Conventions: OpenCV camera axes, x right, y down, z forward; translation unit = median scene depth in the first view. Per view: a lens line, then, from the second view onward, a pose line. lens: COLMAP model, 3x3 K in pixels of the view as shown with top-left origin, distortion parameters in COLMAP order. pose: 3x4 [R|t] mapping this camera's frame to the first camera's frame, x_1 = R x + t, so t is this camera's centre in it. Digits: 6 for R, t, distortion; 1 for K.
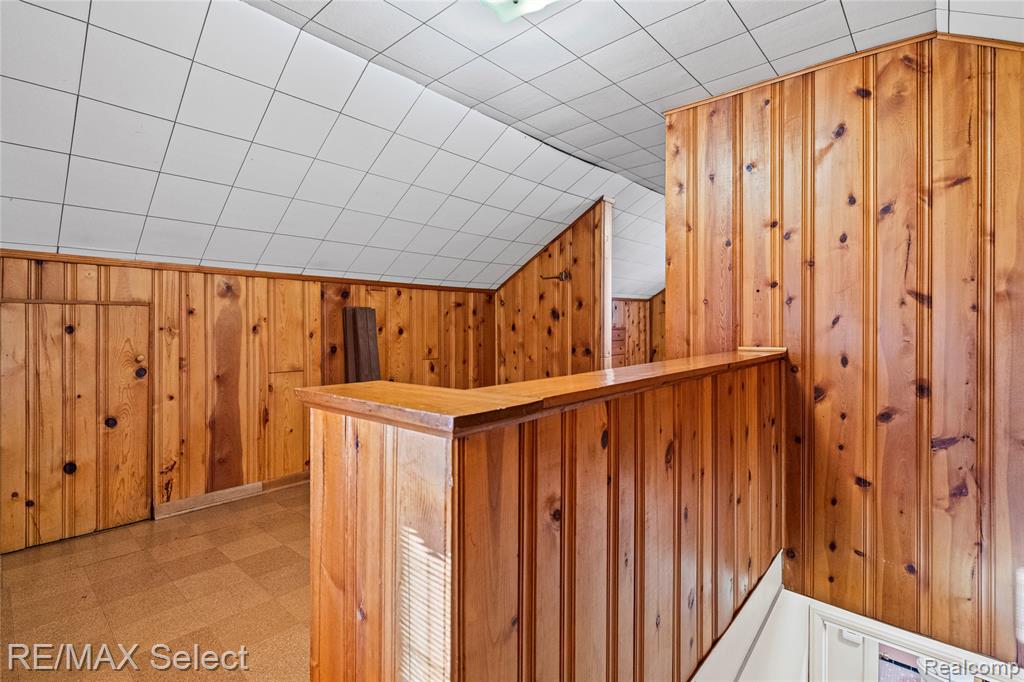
lens RADIAL K [[464.1, 0, 518.4], [0, 464.1, 328.7], [0, 0, 1]] dist [-0.008388, -0.000501]
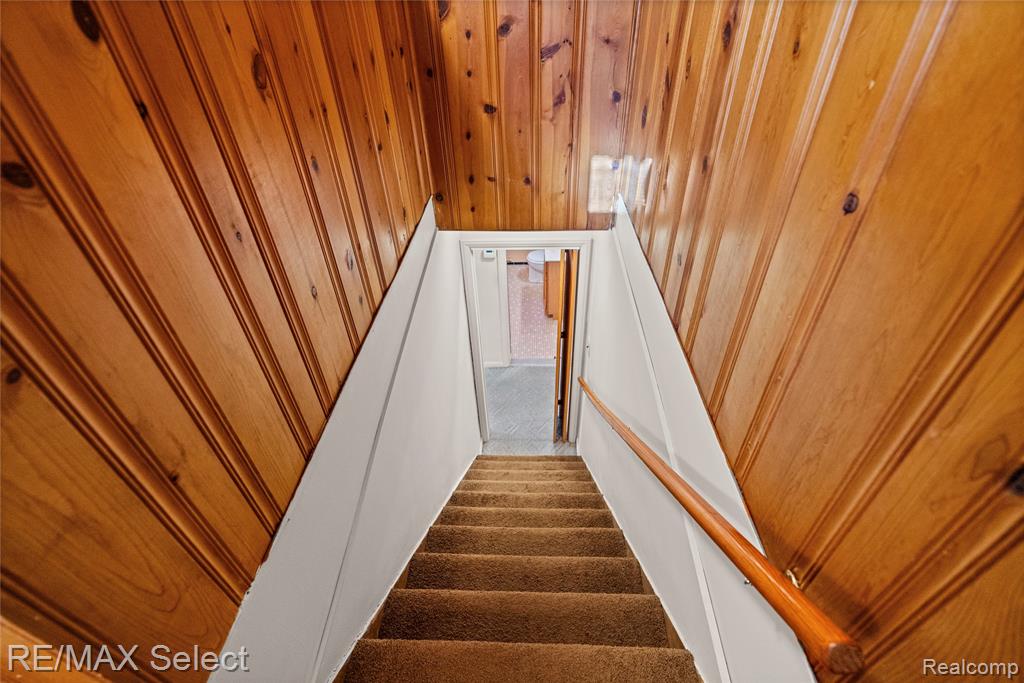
lens RADIAL K [[464.1, 0, 518.4], [0, 464.1, 329.2], [0, 0, 1]] dist [-0.008388, -0.000501]
pose [[0.756683, -0.408802, 0.510208, 0.075170], [0.023720, 0.797047, 0.603451, 0.108324], [-0.653352, -0.444519, 0.612809, 0.118972]]
